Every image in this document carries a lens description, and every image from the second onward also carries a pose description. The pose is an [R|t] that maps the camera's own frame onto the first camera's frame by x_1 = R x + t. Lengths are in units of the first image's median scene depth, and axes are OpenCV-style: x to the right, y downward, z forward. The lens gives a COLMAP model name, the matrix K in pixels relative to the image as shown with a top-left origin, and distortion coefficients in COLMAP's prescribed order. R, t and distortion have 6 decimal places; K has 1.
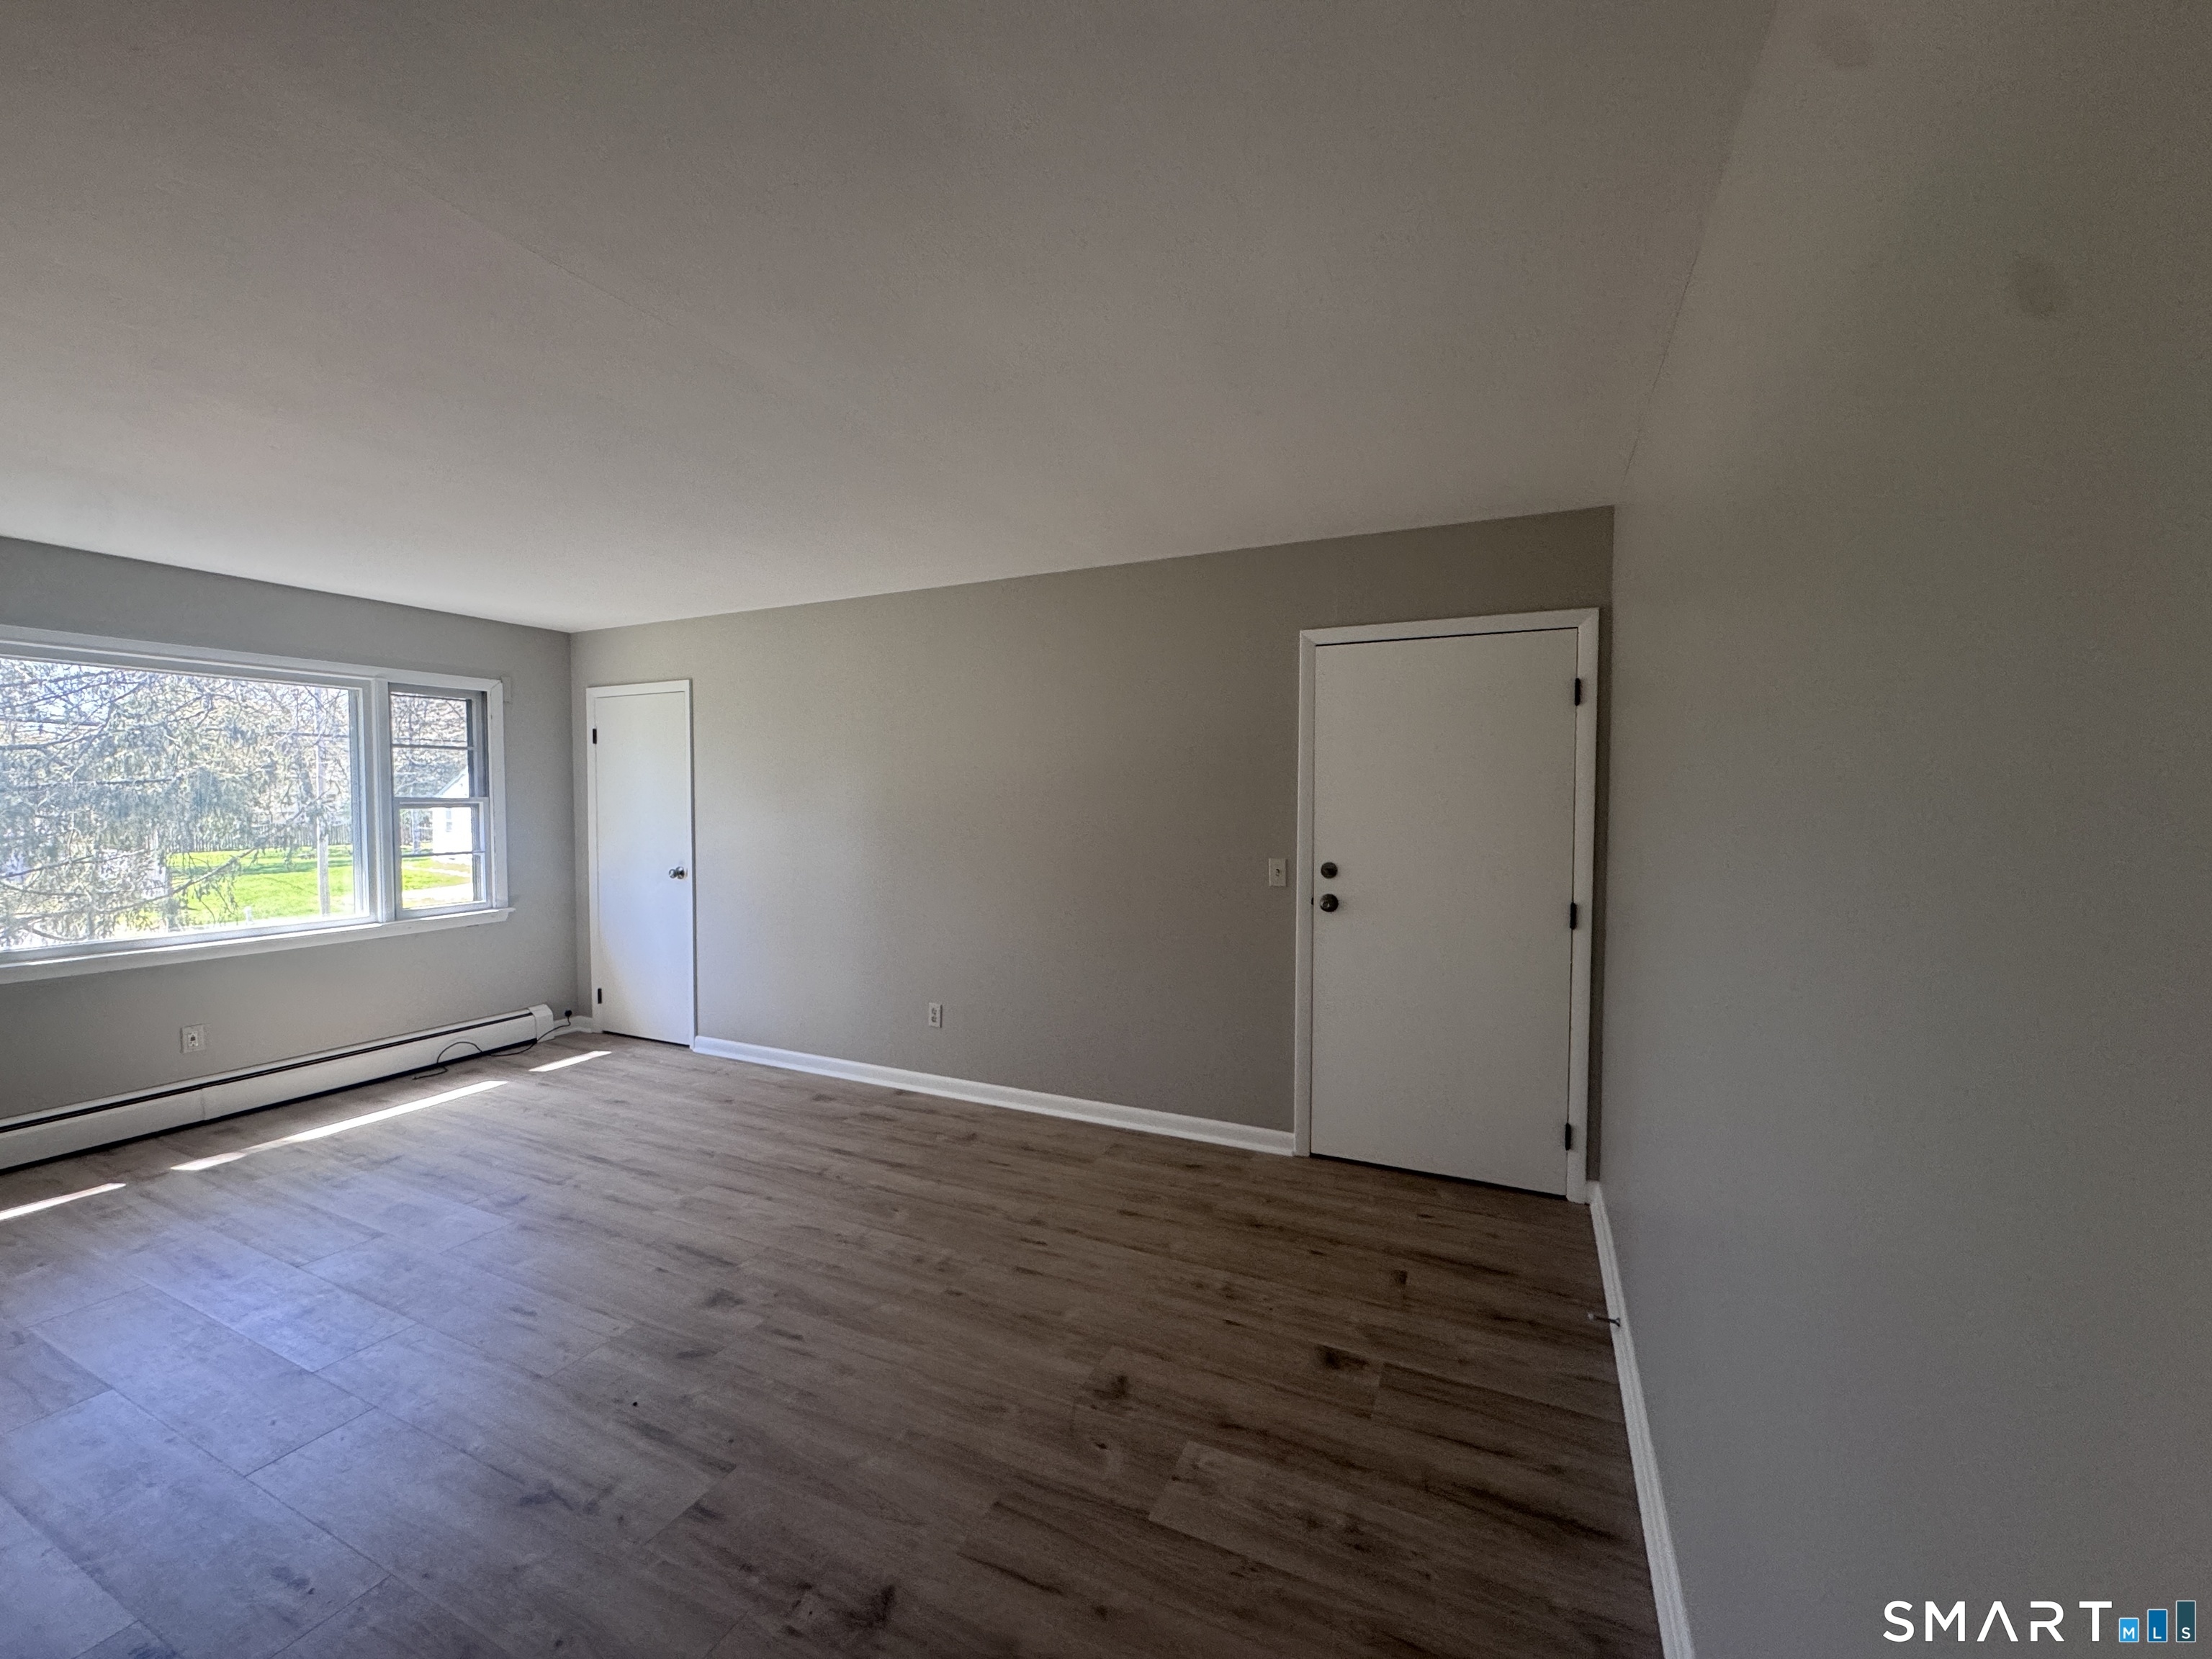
lens RADIAL K [[886.2, 0, 1106.0], [0, 886.2, 829.5], [0, 0, 1]] dist [-0.003750, 0.000269]
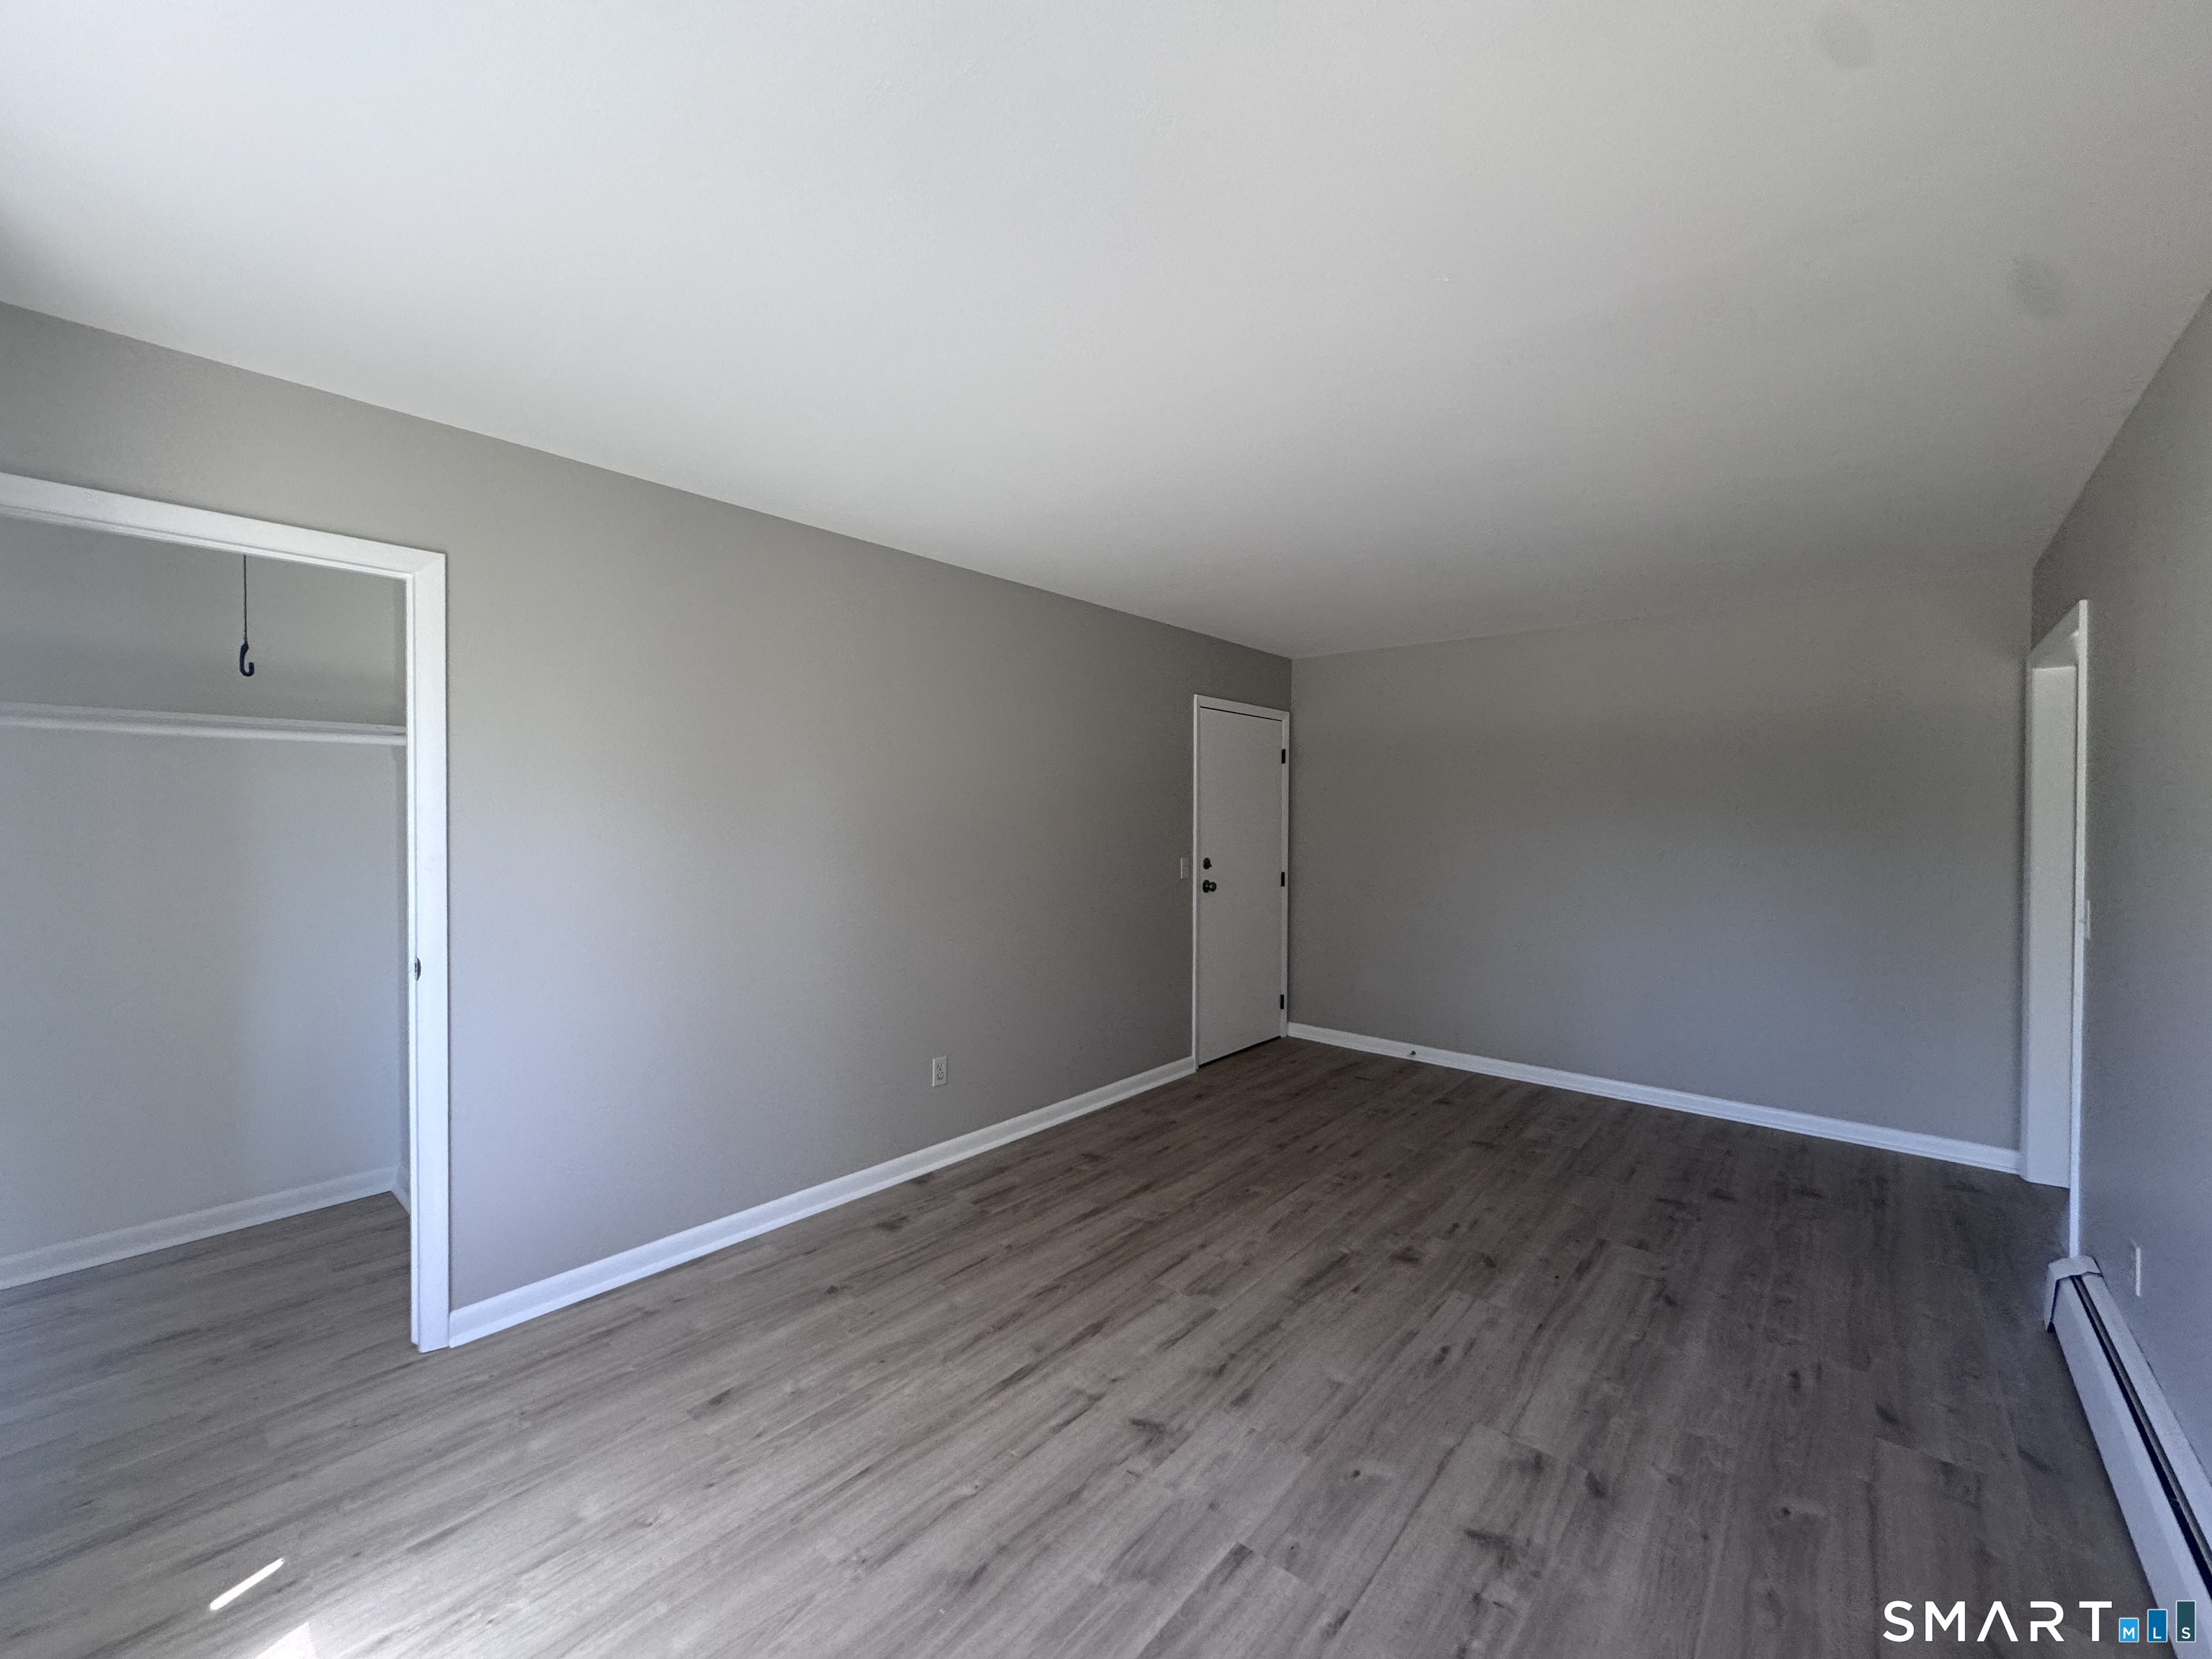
lens RADIAL K [[886.2, 0, 1106.0], [0, 886.2, 829.5], [0, 0, 1]] dist [-0.003750, 0.000269]
pose [[0.268702, -0.013567, 0.963128, -1.223133], [0.030791, 0.999511, 0.005489, -0.023290], [-0.962731, 0.028181, 0.268988, 0.793926]]
